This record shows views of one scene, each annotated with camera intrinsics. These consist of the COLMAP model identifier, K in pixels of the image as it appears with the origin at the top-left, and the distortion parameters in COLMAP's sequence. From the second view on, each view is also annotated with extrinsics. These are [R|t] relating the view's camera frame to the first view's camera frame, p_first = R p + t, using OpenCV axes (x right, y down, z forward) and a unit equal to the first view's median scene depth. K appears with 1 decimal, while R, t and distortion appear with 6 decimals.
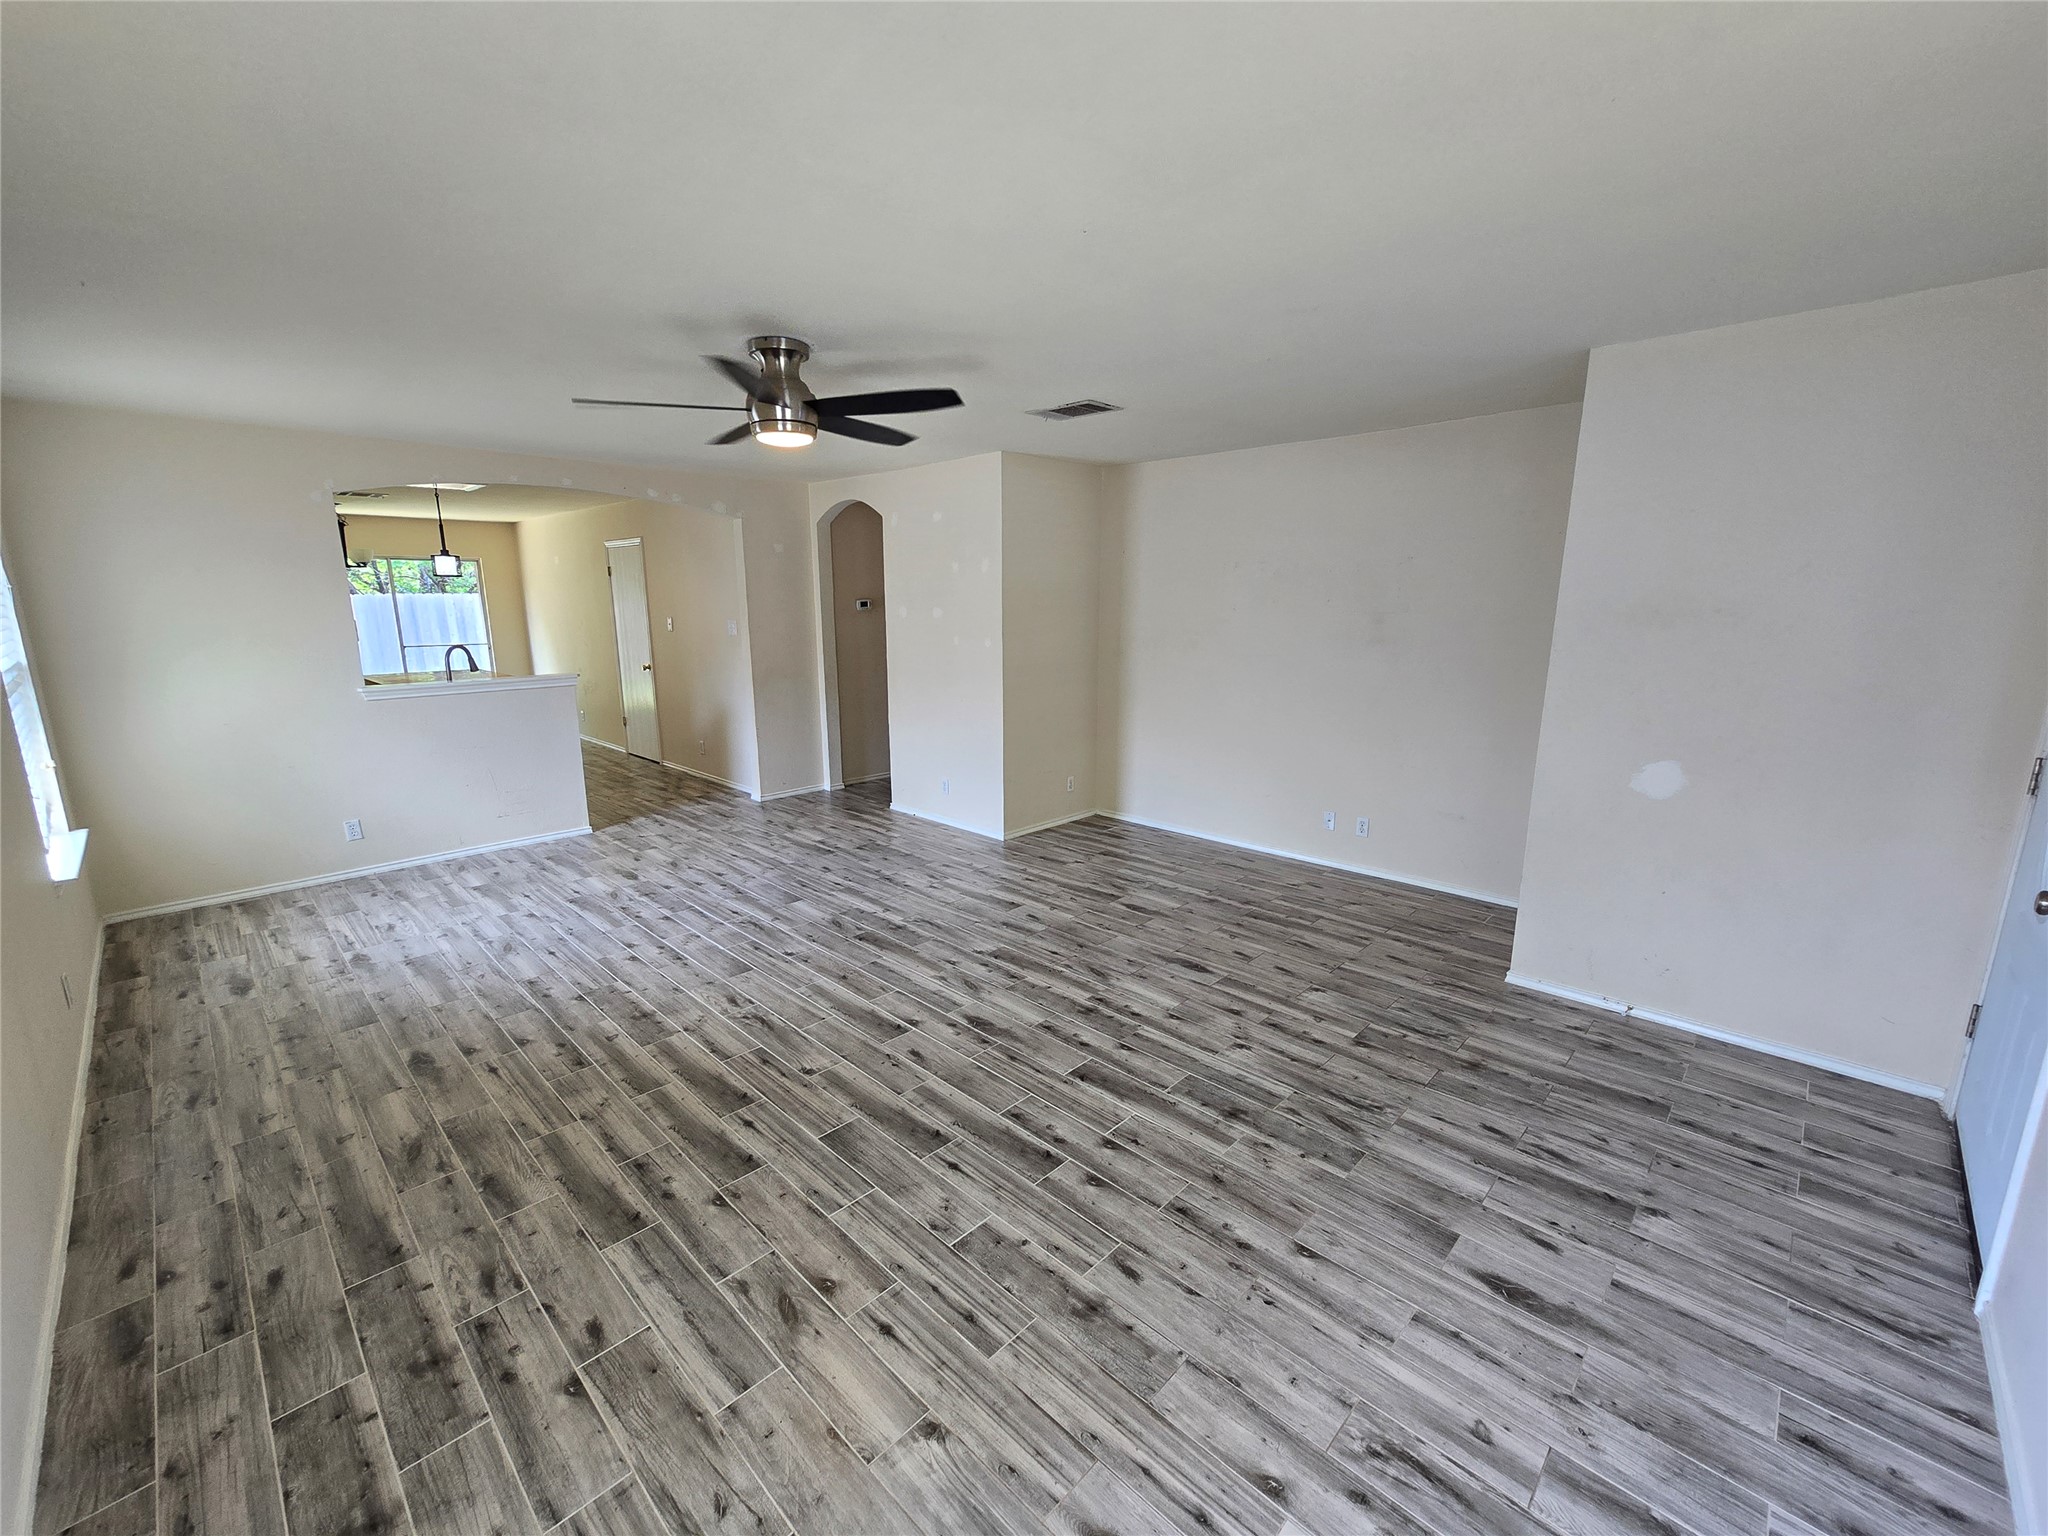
lens RADIAL K [[833.2, 0, 1038.6], [0, 833.2, 762.4], [0, 0, 1]] dist [0.001330, 0.000278]
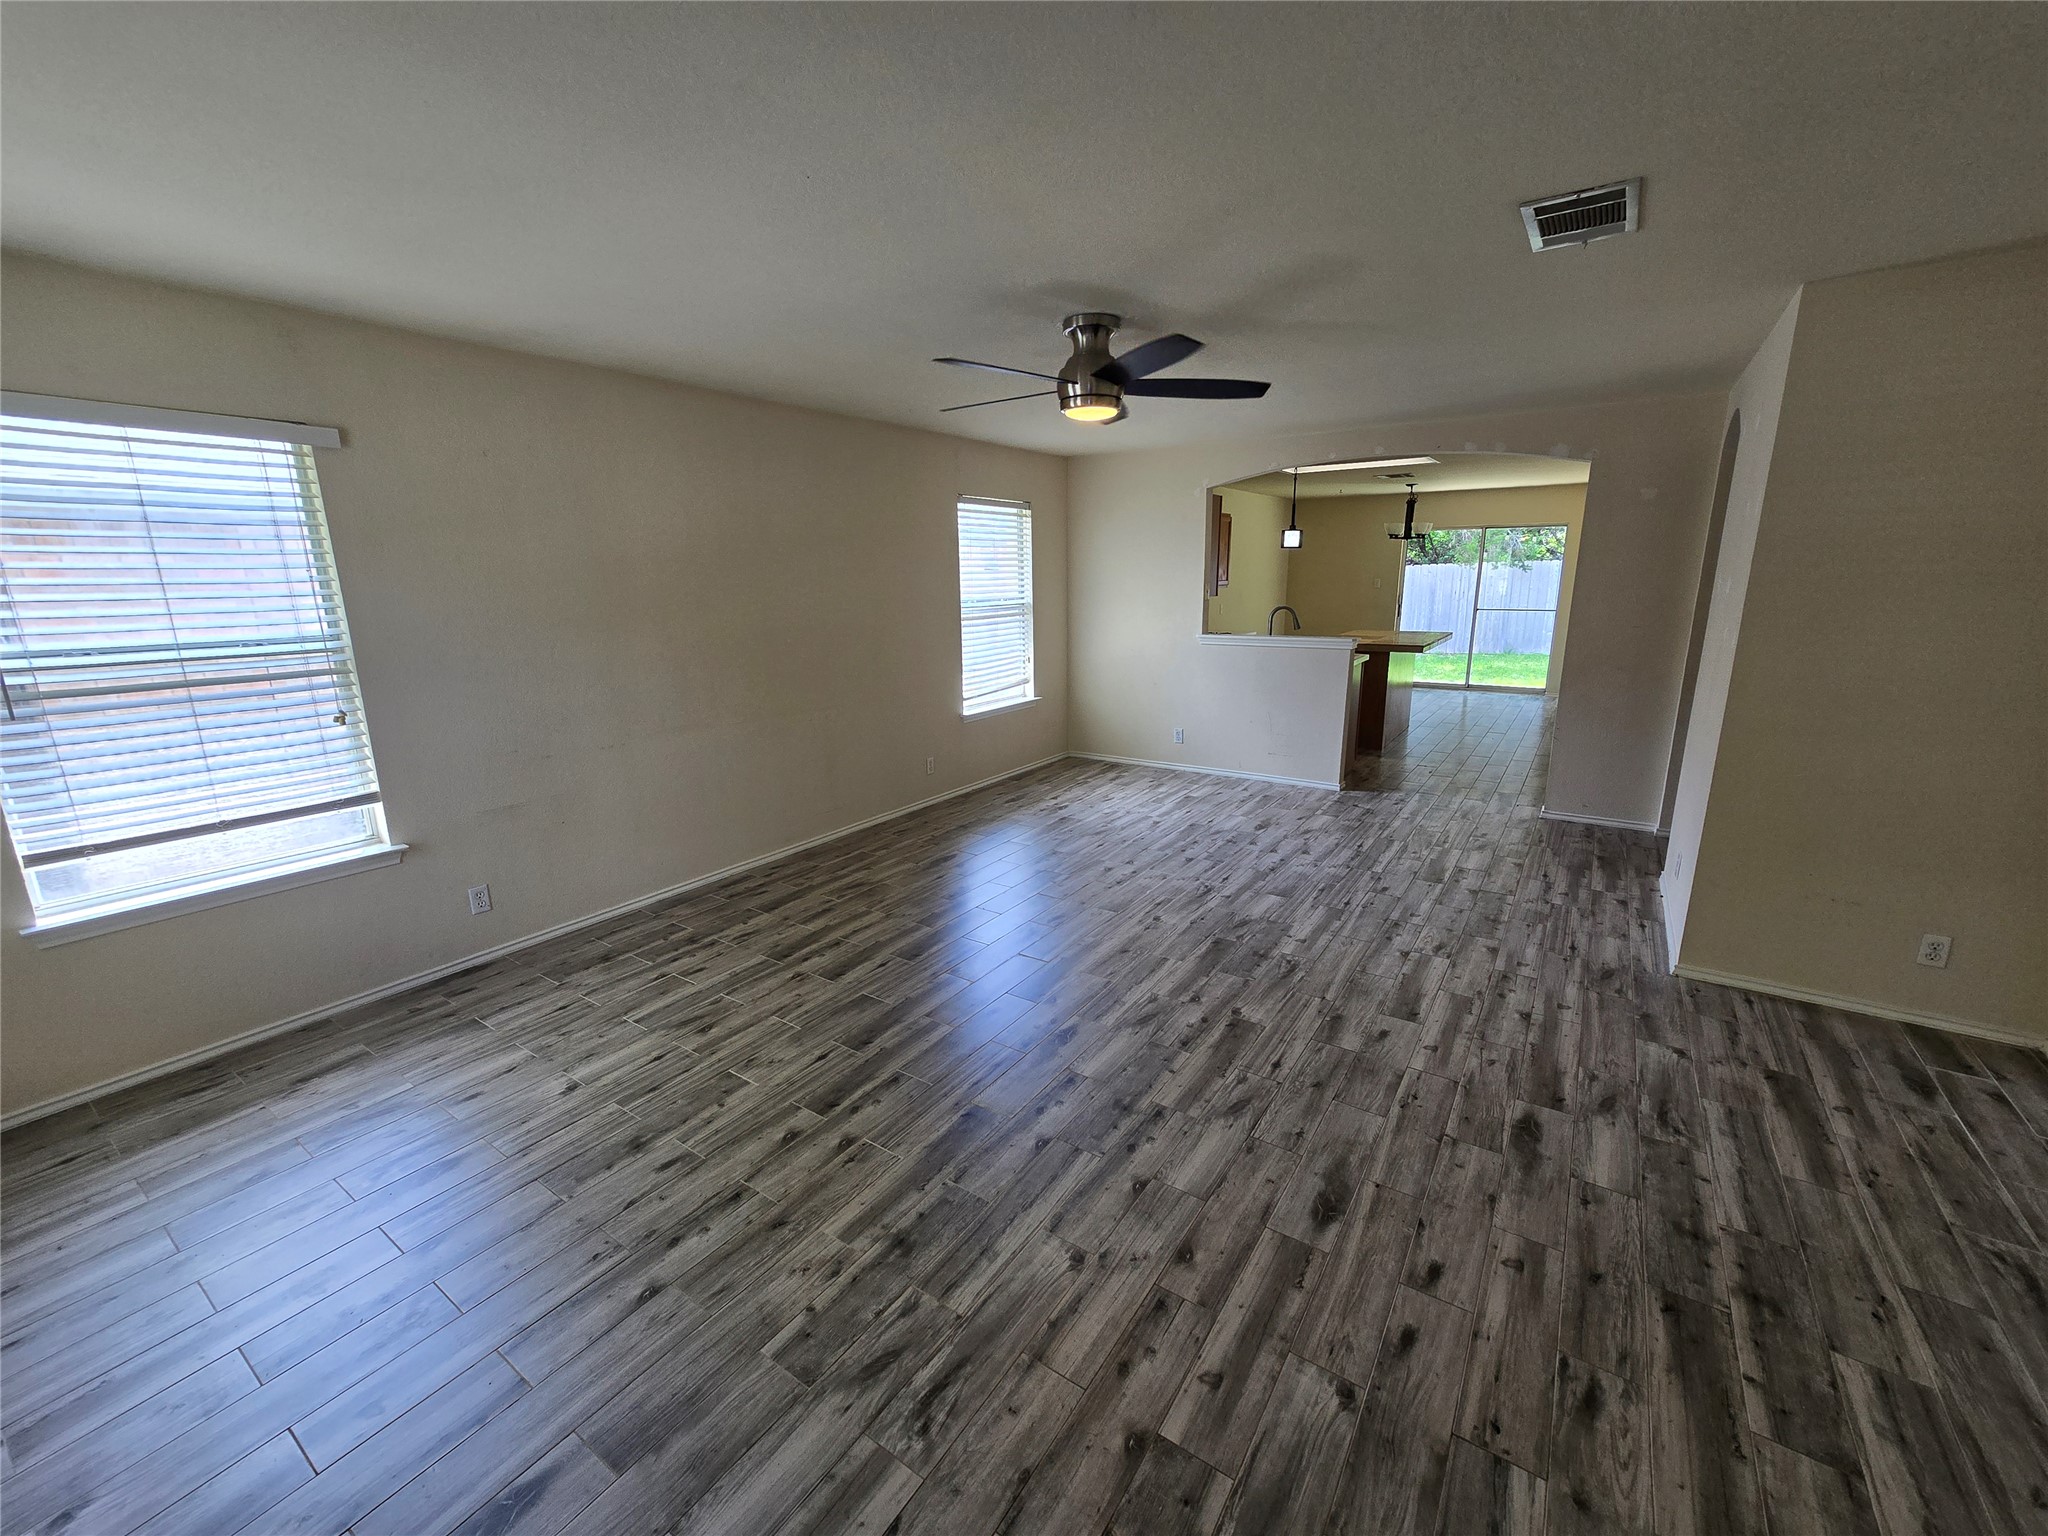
lens RADIAL K [[833.2, 0, 1040.3], [0, 833.2, 779.4], [0, 0, 1]] dist [0.001330, 0.000278]
pose [[0.174912, 0.239005, -0.955135, 0.641815], [-0.179869, 0.961521, 0.207664, -0.128115], [0.968015, 0.135477, 0.211172, 0.646360]]
